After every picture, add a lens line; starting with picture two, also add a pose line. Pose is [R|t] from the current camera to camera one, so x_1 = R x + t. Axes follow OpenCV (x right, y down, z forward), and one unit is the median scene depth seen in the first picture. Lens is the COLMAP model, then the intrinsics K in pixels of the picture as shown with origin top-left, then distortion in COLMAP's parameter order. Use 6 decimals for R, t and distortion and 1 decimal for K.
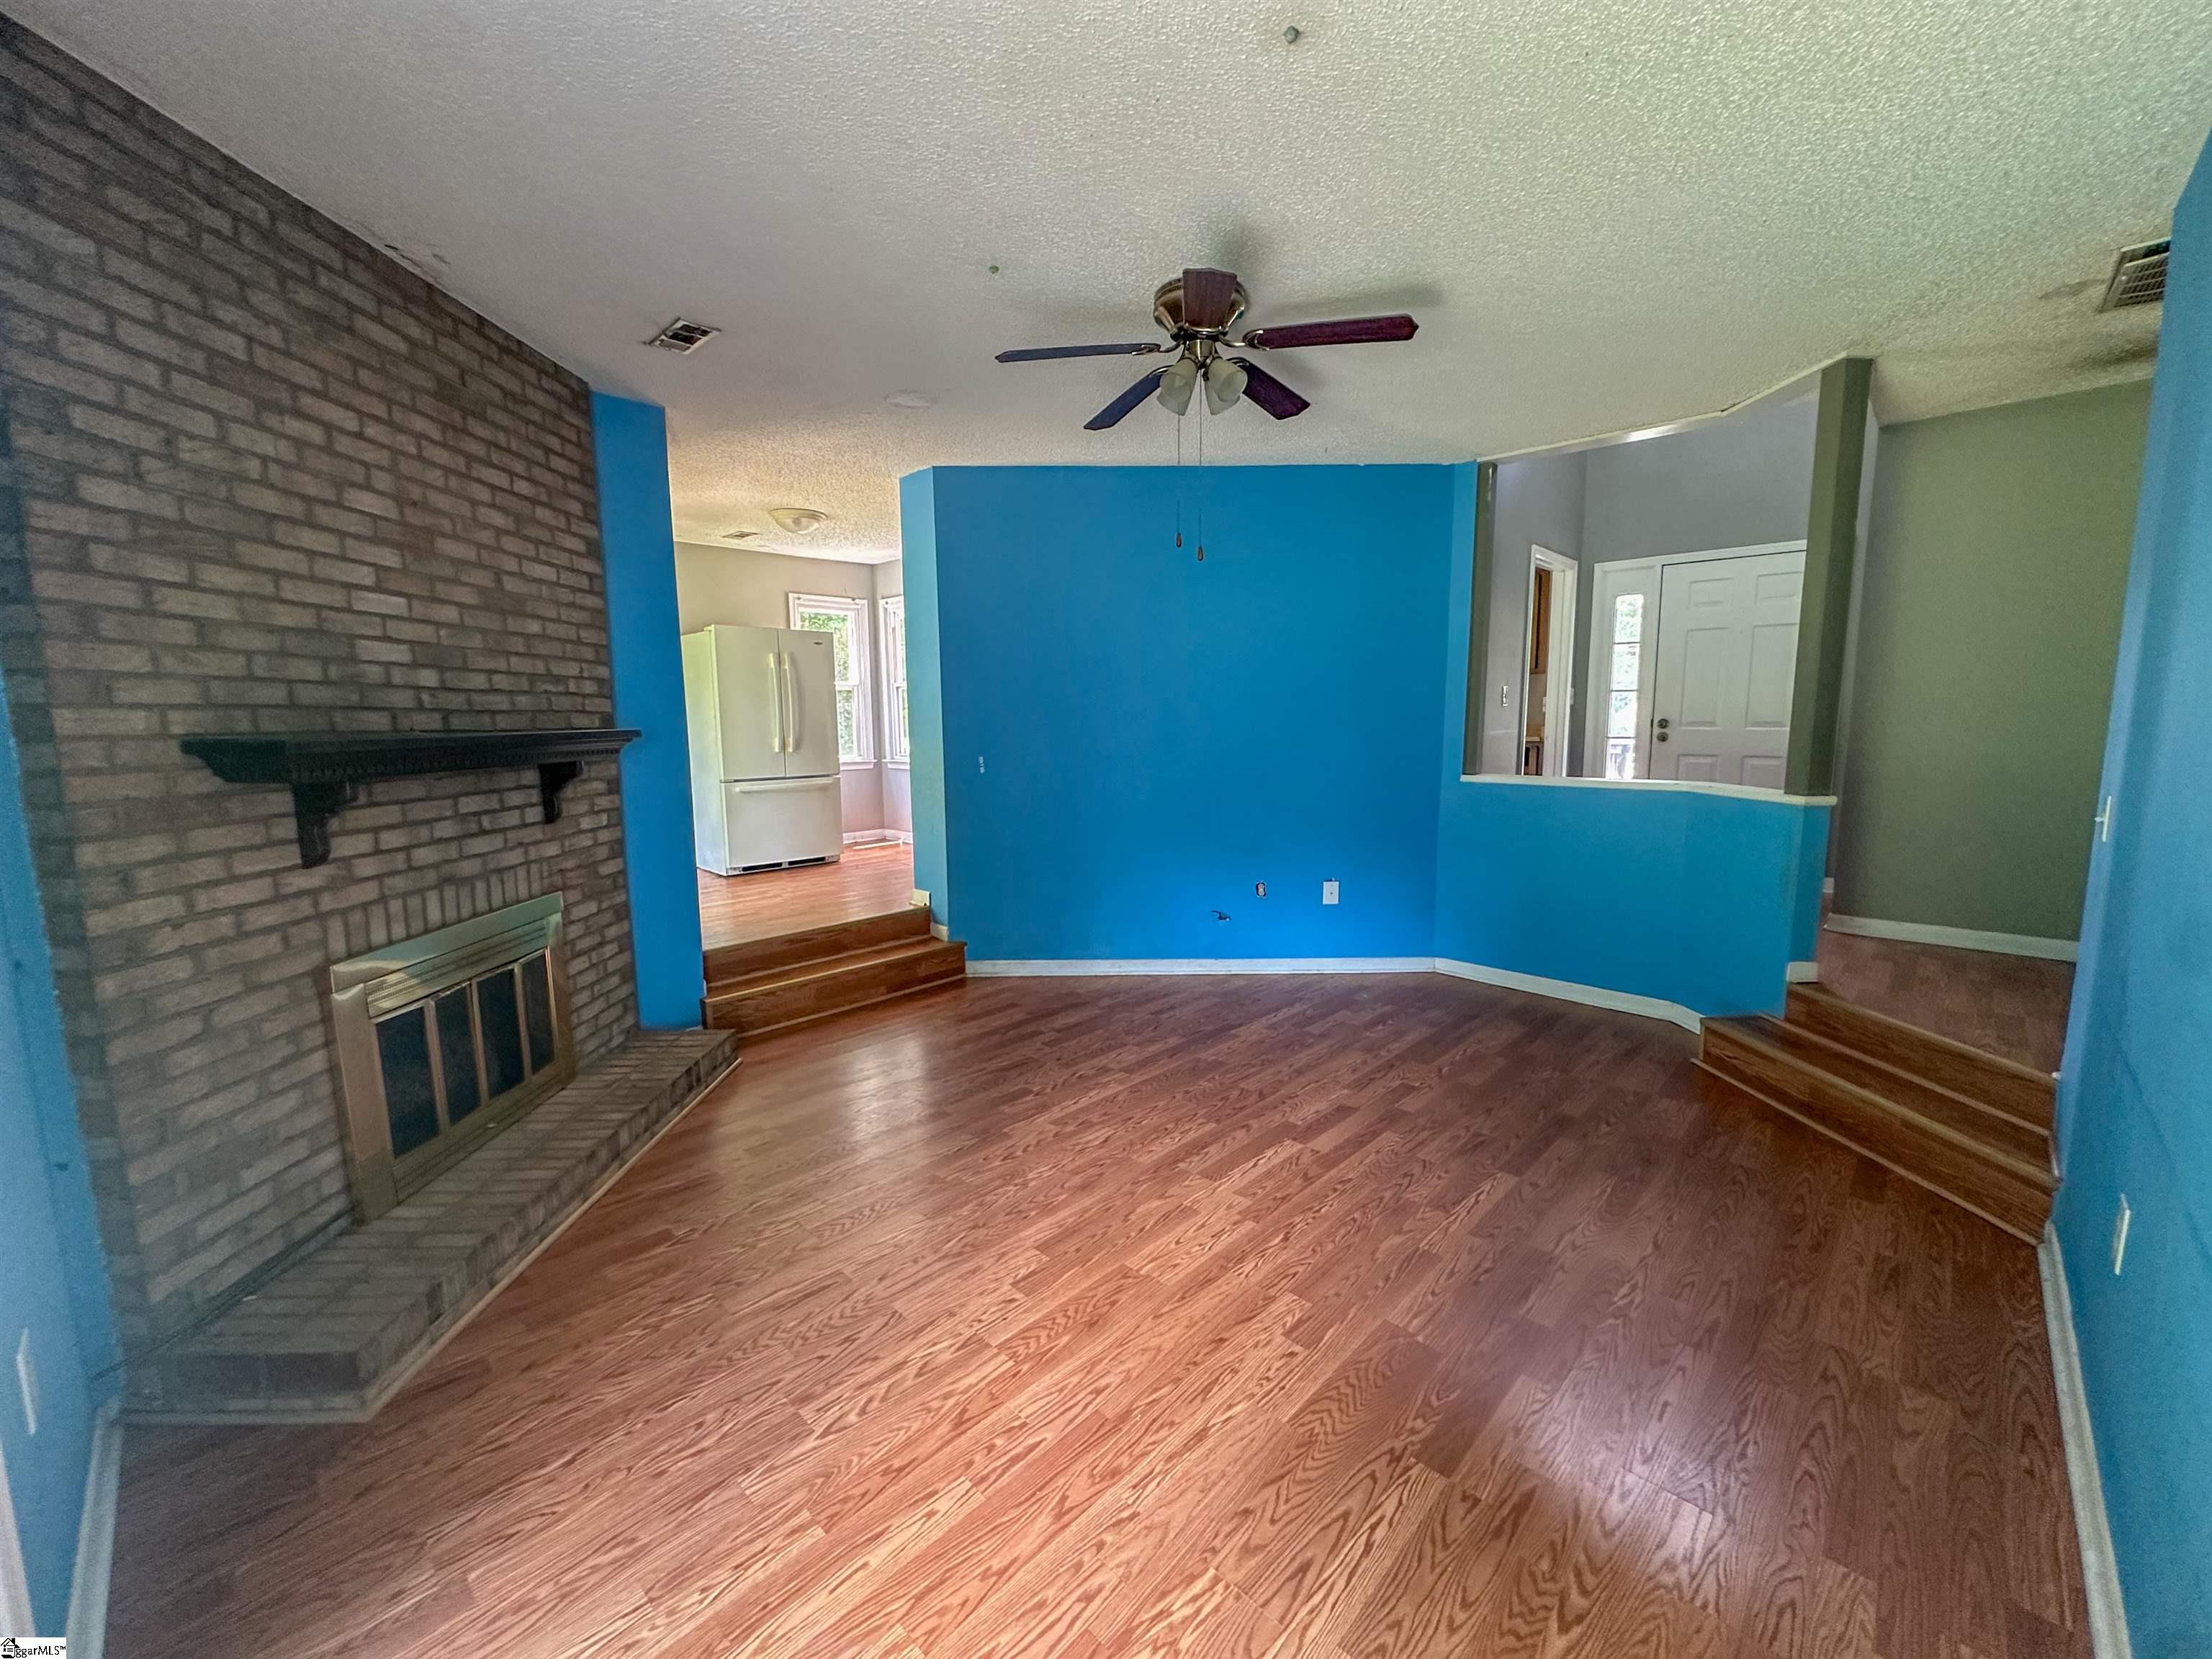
lens RADIAL K [[880.8, 0, 1110.7], [0, 880.8, 824.4], [0, 0, 1]] dist [-0.000245, 0.000133]
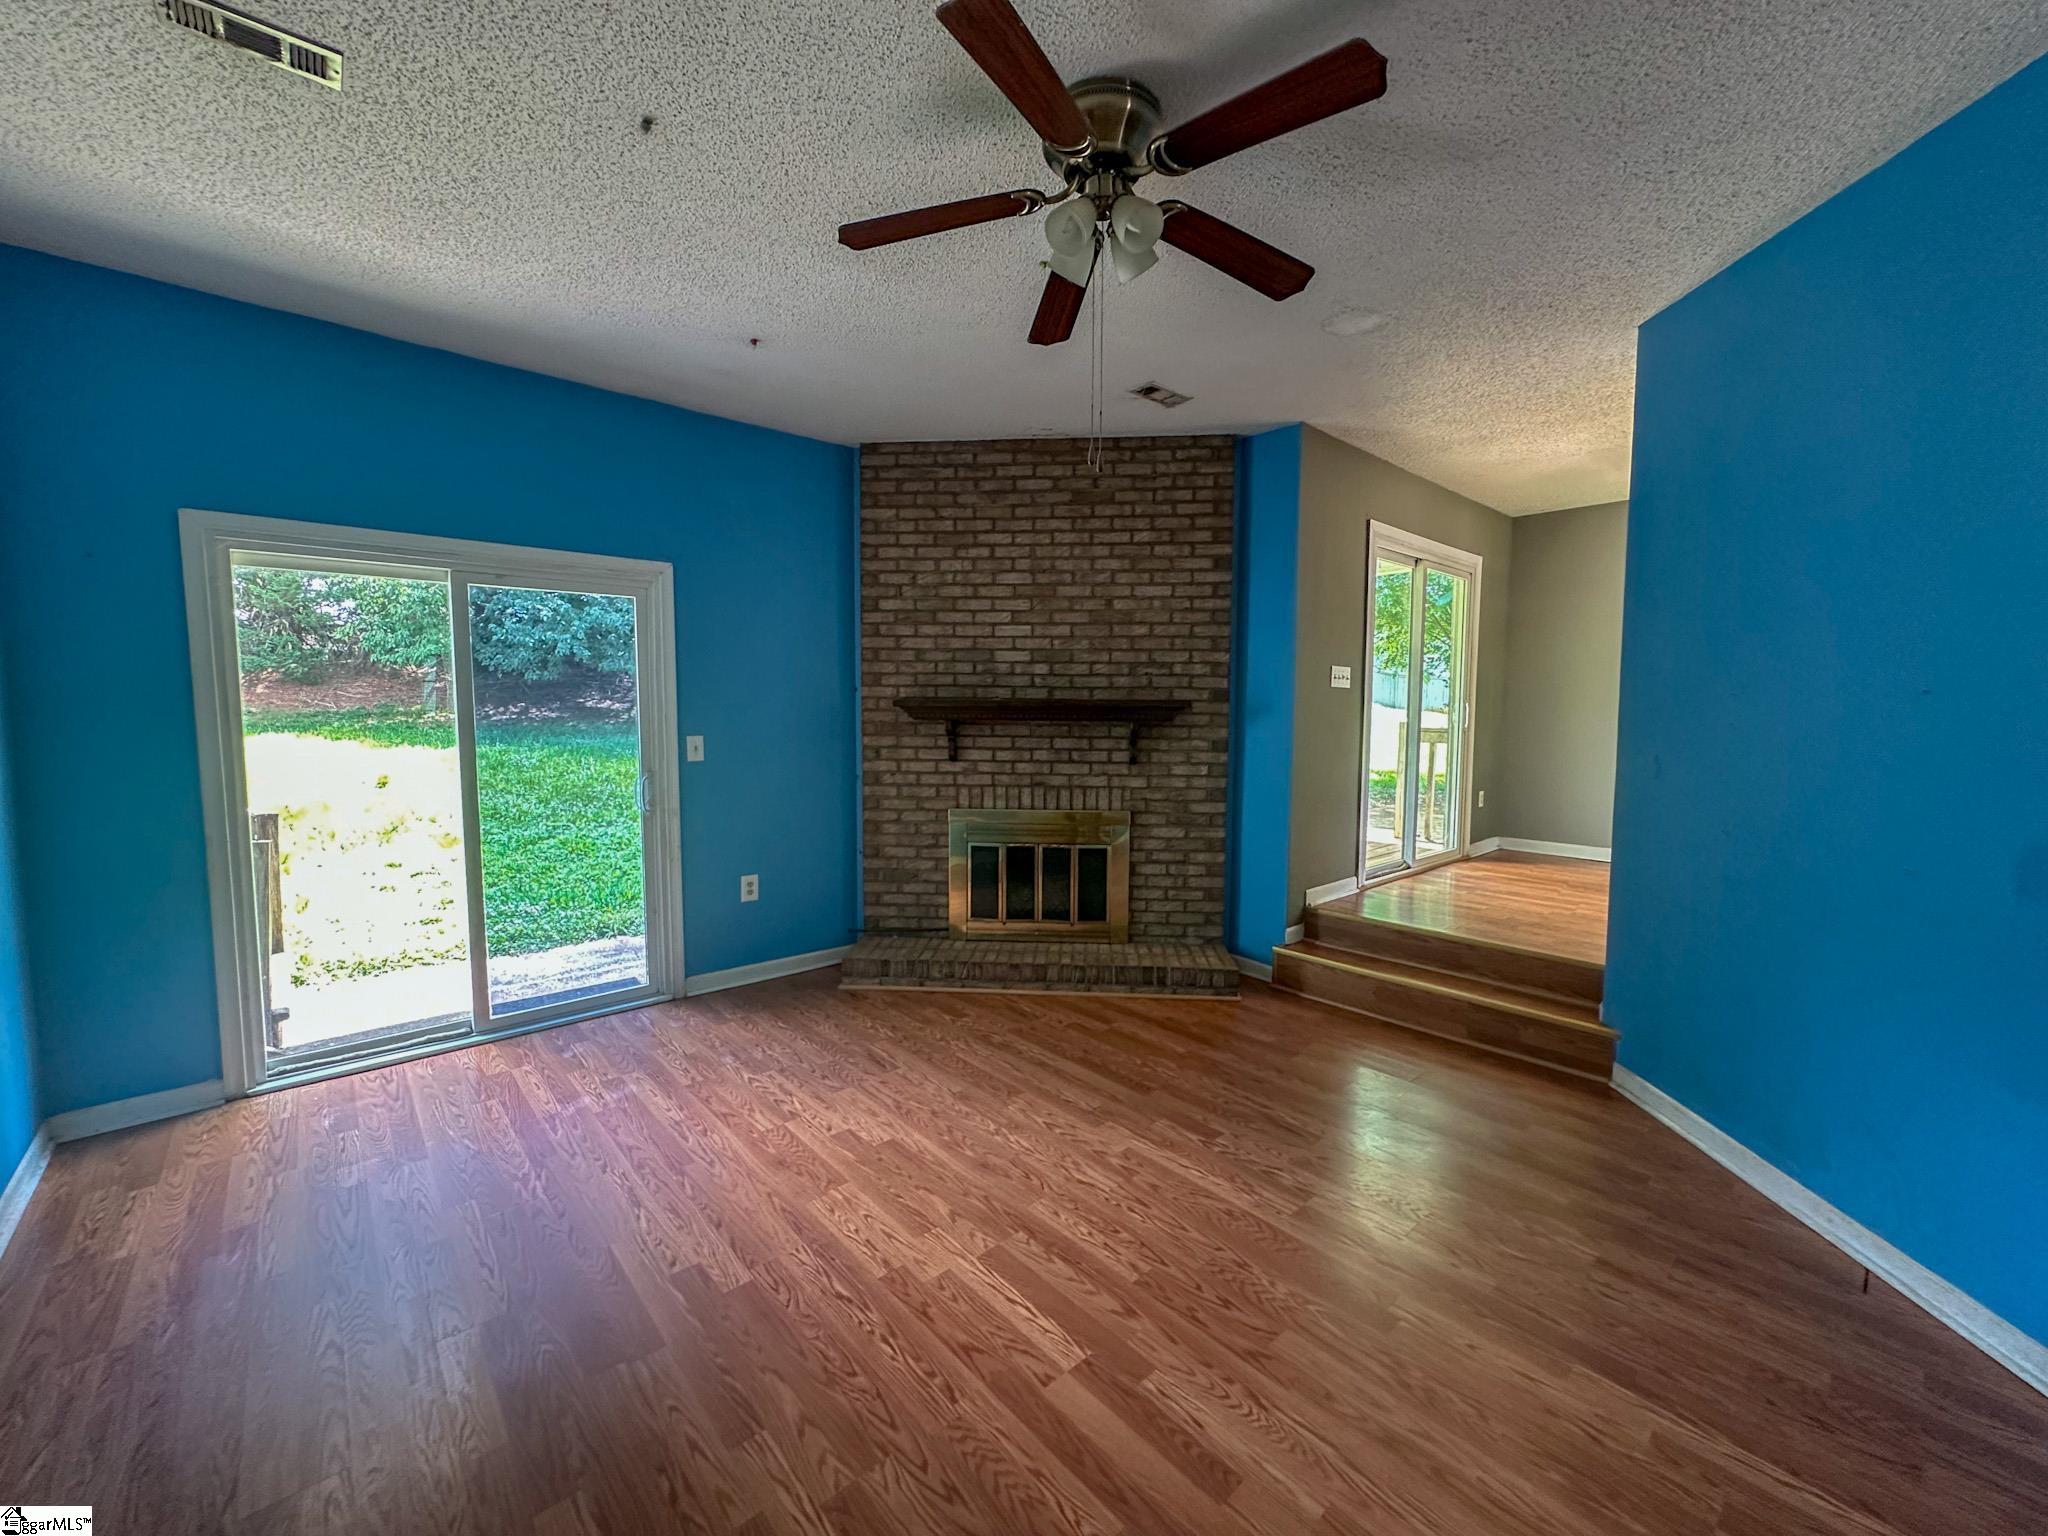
lens RADIAL K [[822.9, 0, 1024.0], [0, 822.9, 768.0], [0, 0, 1]] dist [-0.000470, -0.000235]
pose [[-0.076702, 0.084906, -0.993432, 0.944852], [-0.127236, 0.987388, 0.094213, -0.129843], [0.988902, 0.133627, -0.064932, 1.180992]]
